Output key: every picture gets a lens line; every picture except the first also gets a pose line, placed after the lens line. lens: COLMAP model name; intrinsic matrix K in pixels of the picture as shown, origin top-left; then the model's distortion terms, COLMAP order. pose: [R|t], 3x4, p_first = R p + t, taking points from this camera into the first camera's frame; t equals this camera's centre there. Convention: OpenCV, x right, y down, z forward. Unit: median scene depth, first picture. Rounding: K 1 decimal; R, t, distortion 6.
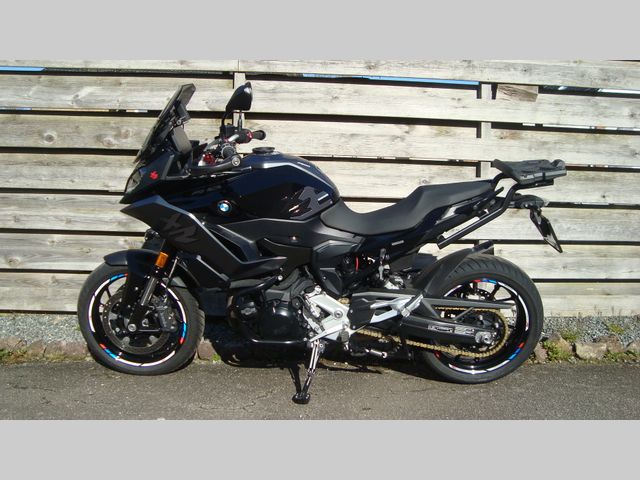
lens RADIAL K [[627.7, 0, 320.0], [0, 627.7, 240.0], [0, 0, 1]] dist [-0.213227, 0.236107]
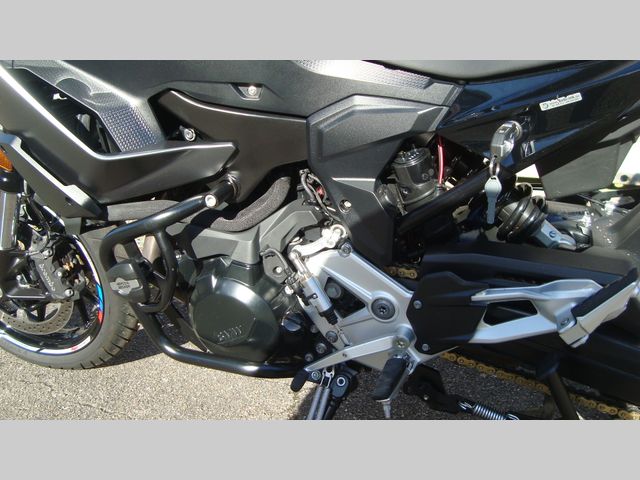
lens RADIAL K [[627.7, 0, 320.0], [0, 627.7, 240.0], [0, 0, 1]] dist [-0.213227, 0.236107]
pose [[0.934183, 0.069322, -0.349996, 0.118120], [-0.016016, 0.988103, 0.152960, 0.025900], [0.356436, -0.137288, 0.924178, 0.661983]]
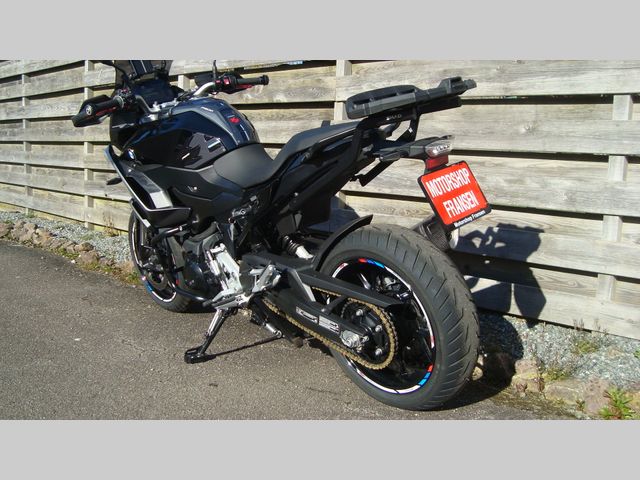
lens RADIAL K [[627.7, 0, 320.0], [0, 627.7, 240.0], [0, 0, 1]] dist [-0.213227, 0.236107]
pose [[0.675632, 0.102590, -0.730067, 0.754972], [-0.060316, 0.994643, 0.083949, -0.014772], [0.734768, -0.012684, 0.678200, 0.488143]]
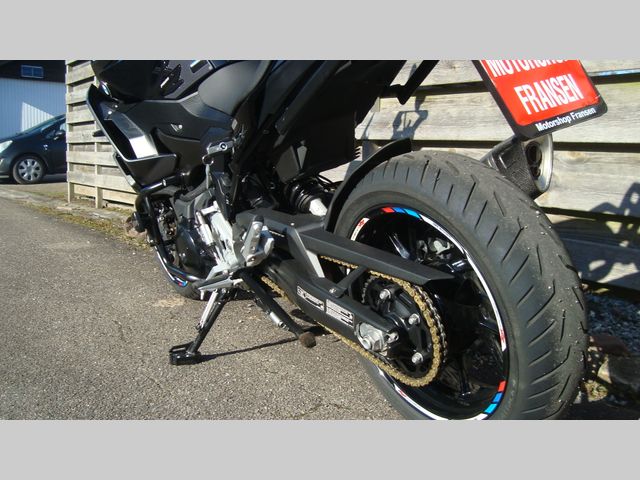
lens RADIAL K [[627.7, 0, 320.0], [0, 627.7, 240.0], [0, 0, 1]] dist [-0.213227, 0.236107]
pose [[0.552038, 0.106783, -0.826953, 0.604394], [-0.037455, 0.993940, 0.103342, 0.044140], [0.832977, -0.026075, 0.552693, 0.727380]]
